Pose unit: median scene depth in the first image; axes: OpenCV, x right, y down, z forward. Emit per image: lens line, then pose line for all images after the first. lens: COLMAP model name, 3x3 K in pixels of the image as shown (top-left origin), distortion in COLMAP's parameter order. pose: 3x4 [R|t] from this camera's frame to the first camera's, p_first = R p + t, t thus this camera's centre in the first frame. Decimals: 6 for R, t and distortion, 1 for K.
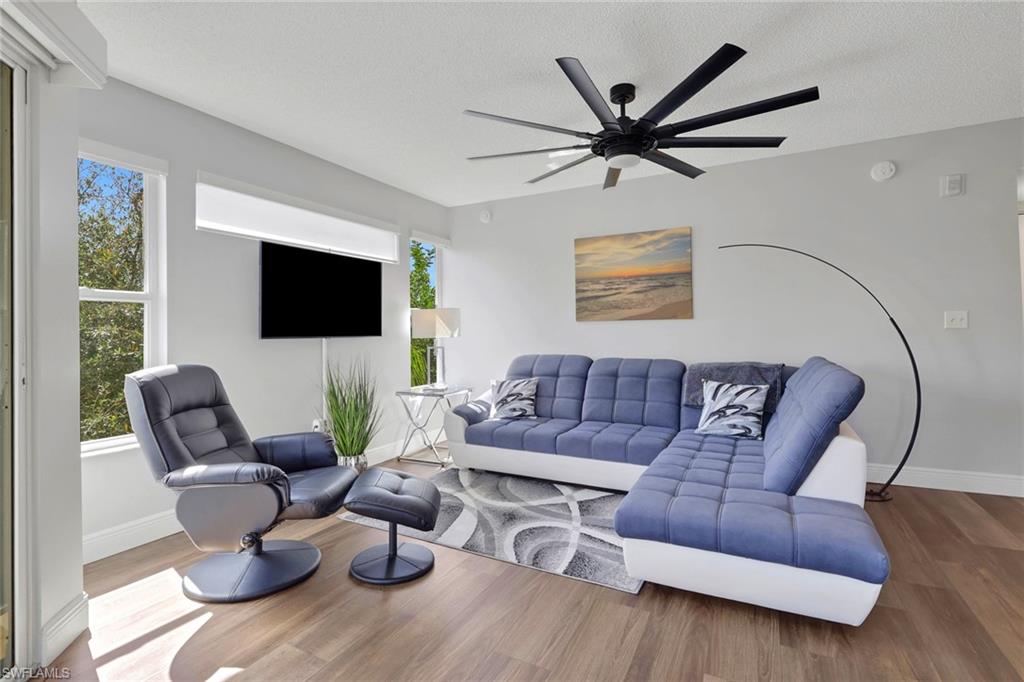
lens RADIAL K [[513.1, 0, 522.1], [0, 513.1, 332.4], [0, 0, 1]] dist [0.010801, -0.001838]
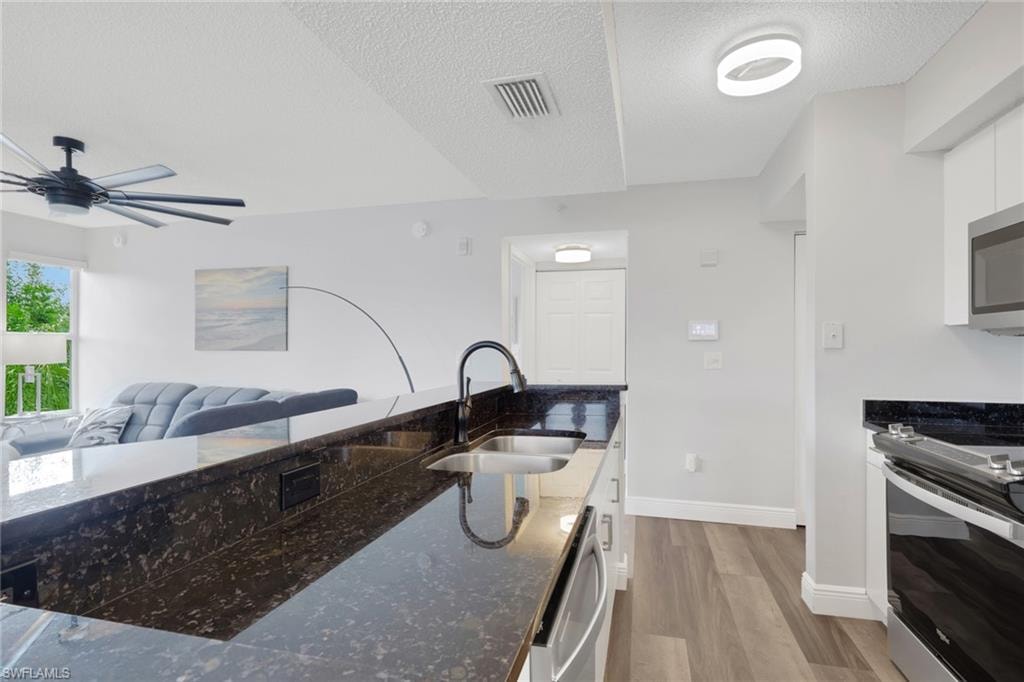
lens RADIAL K [[513.1, 0, 505.4], [0, 513.1, 349.6], [0, 0, 1]] dist [0.010801, -0.001838]
pose [[0.977119, 0.020105, 0.211742, 0.523928], [-0.019148, 0.999795, -0.006572, -0.029074], [-0.211830, 0.002368, 0.977304, -0.147774]]
